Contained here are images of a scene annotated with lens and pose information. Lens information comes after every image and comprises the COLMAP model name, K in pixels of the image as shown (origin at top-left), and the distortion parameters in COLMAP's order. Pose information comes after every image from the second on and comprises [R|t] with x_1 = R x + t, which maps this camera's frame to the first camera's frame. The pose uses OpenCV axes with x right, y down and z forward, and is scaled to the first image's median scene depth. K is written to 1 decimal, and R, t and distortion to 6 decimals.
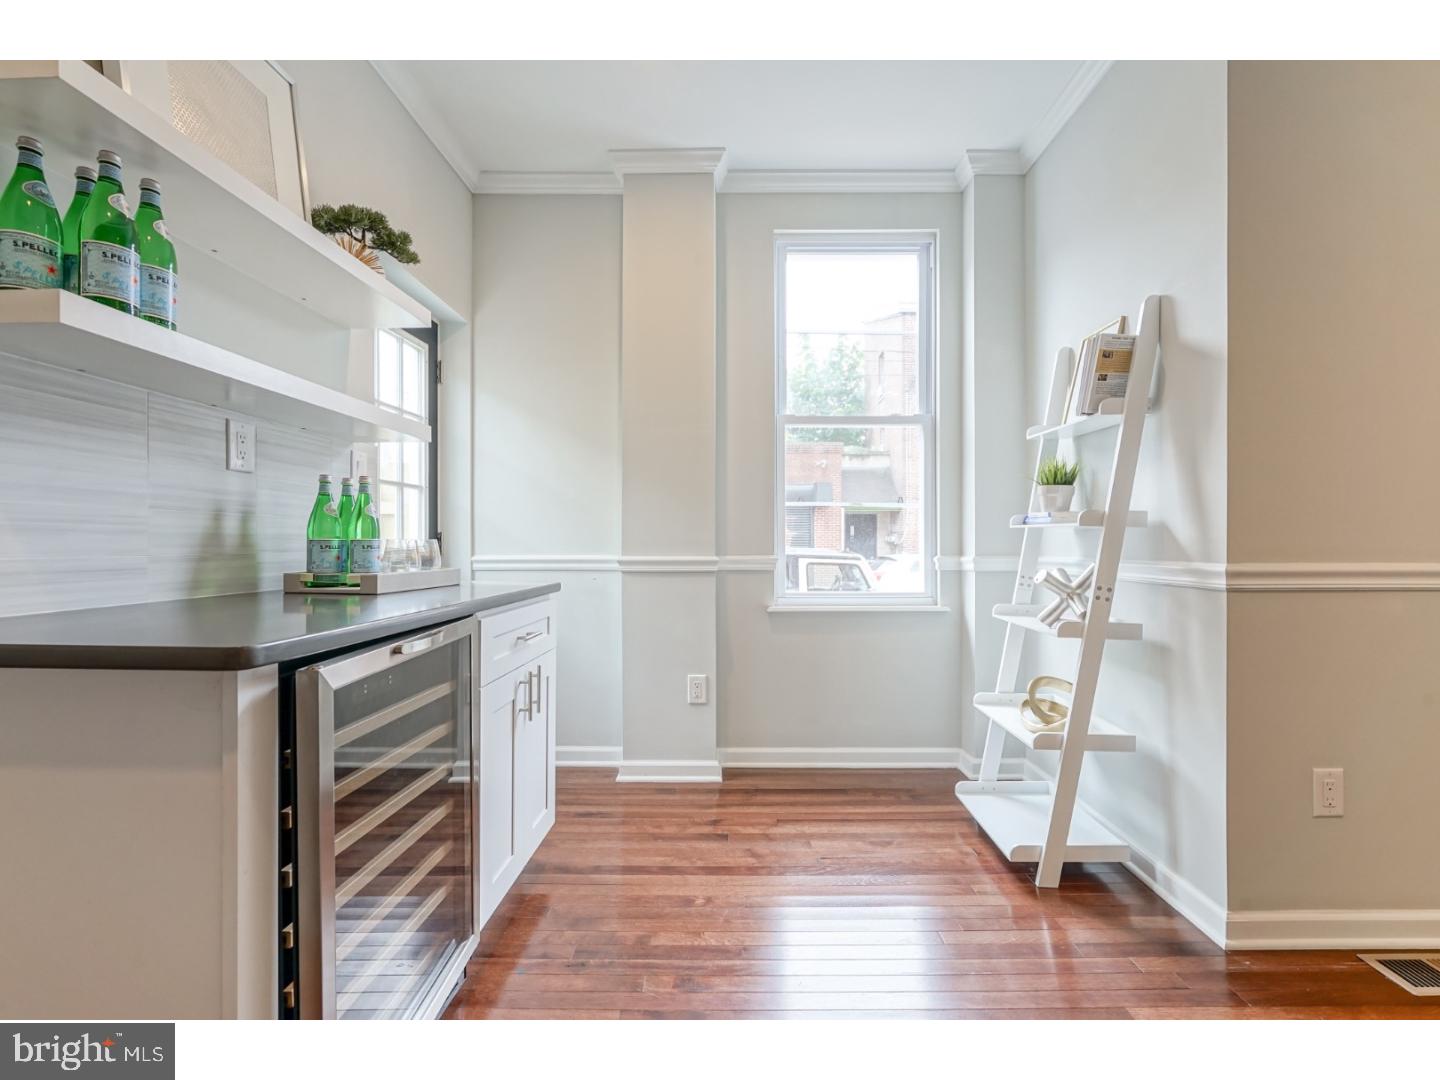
lens RADIAL K [[660.8, 0, 714.6], [0, 660.8, 546.8], [0, 0, 1]] dist [-0.009360, 0.004412]
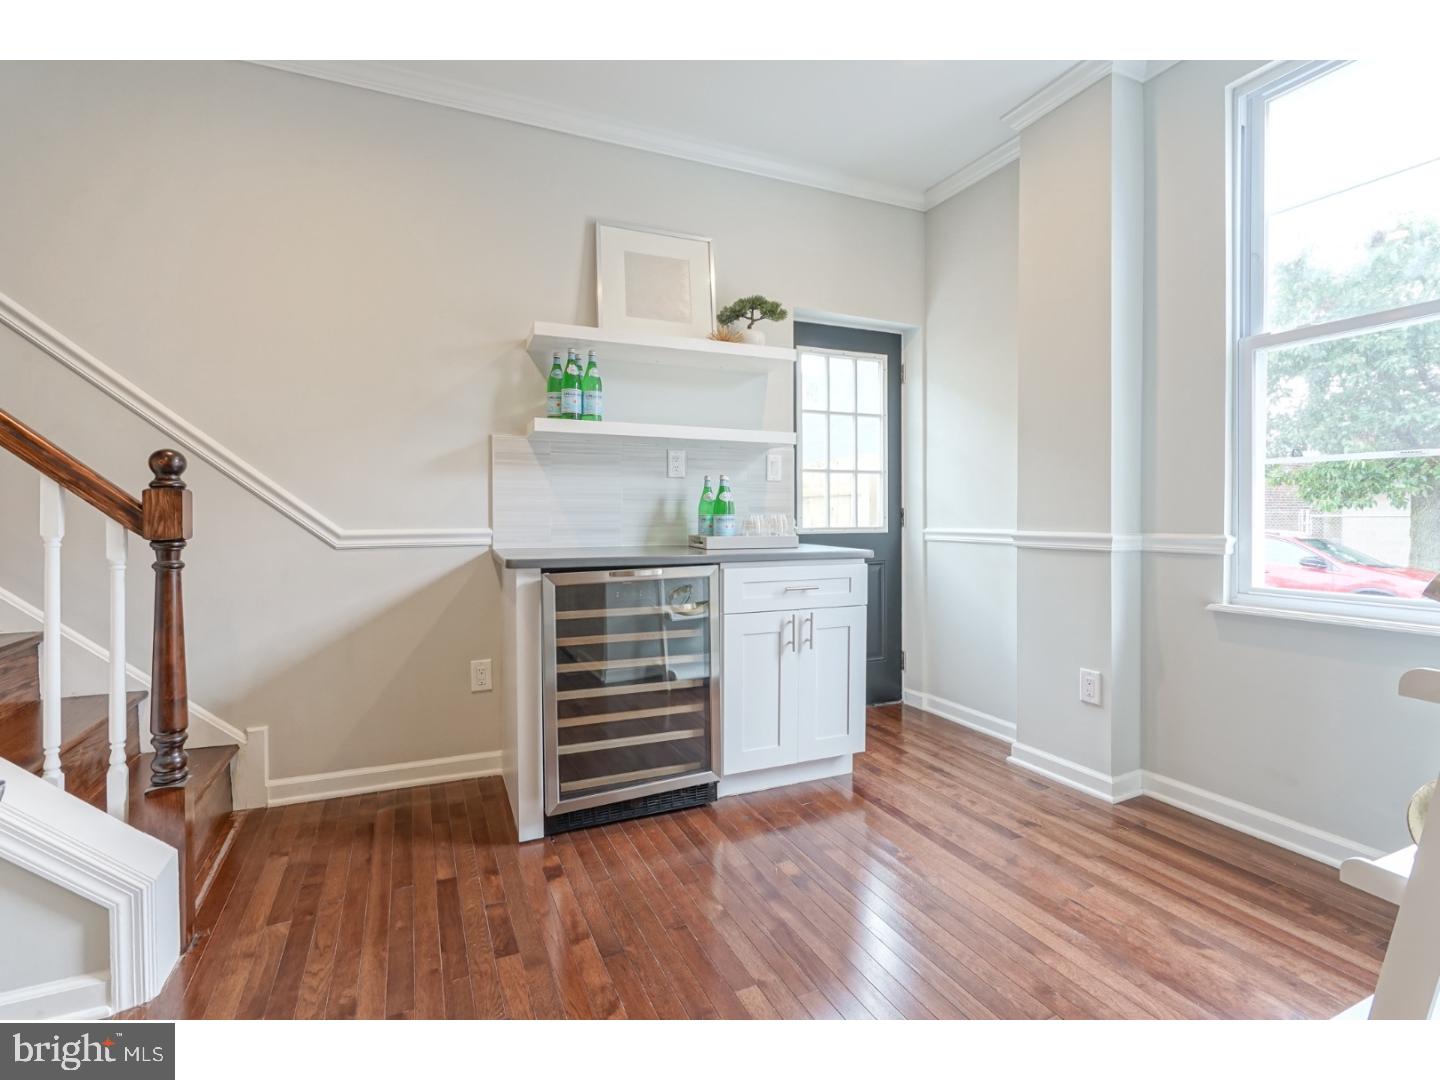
lens RADIAL K [[660.8, 0, 705.9], [0, 660.8, 527.0], [0, 0, 1]] dist [-0.009360, 0.004412]
pose [[0.408656, 0.015067, -0.912564, 0.608102], [-0.004059, 0.999884, 0.014691, -0.003942], [0.912679, -0.002300, 0.408670, 0.209899]]
